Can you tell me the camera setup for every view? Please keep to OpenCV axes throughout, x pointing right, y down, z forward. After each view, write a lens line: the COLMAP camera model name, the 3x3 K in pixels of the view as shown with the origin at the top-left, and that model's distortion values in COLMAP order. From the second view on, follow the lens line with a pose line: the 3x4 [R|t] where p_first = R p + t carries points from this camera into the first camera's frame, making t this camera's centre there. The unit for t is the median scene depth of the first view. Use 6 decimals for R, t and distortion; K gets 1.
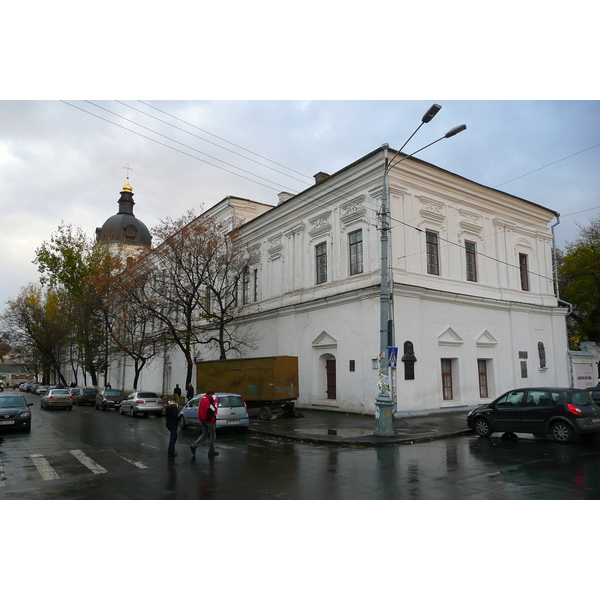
lens RADIAL K [[486.3, 0, 300.0], [0, 486.3, 300.0], [0, 0, 1]] dist [-0.041852, 0.000256]
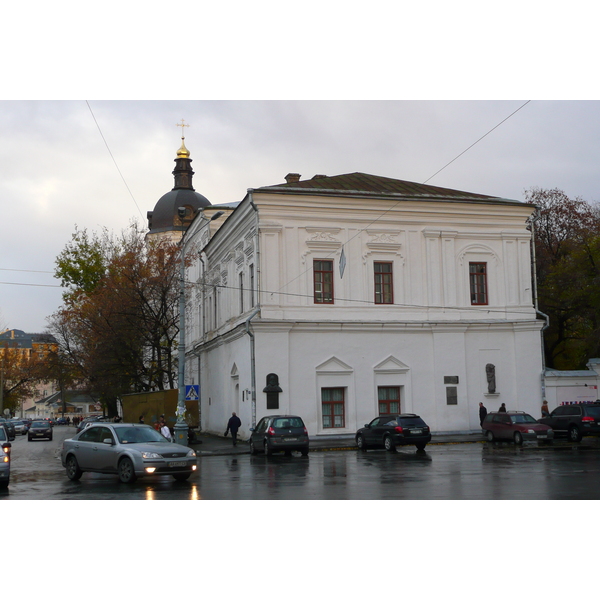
lens RADIAL K [[844.9, 0, 300.0], [0, 844.9, 300.0], [0, 0, 1]] dist [0.005292, -0.025418]
pose [[0.945701, -0.054343, -0.320463, 0.677734], [0.066867, 0.997363, 0.028201, -0.097059], [0.318085, -0.048098, 0.946841, -0.575789]]
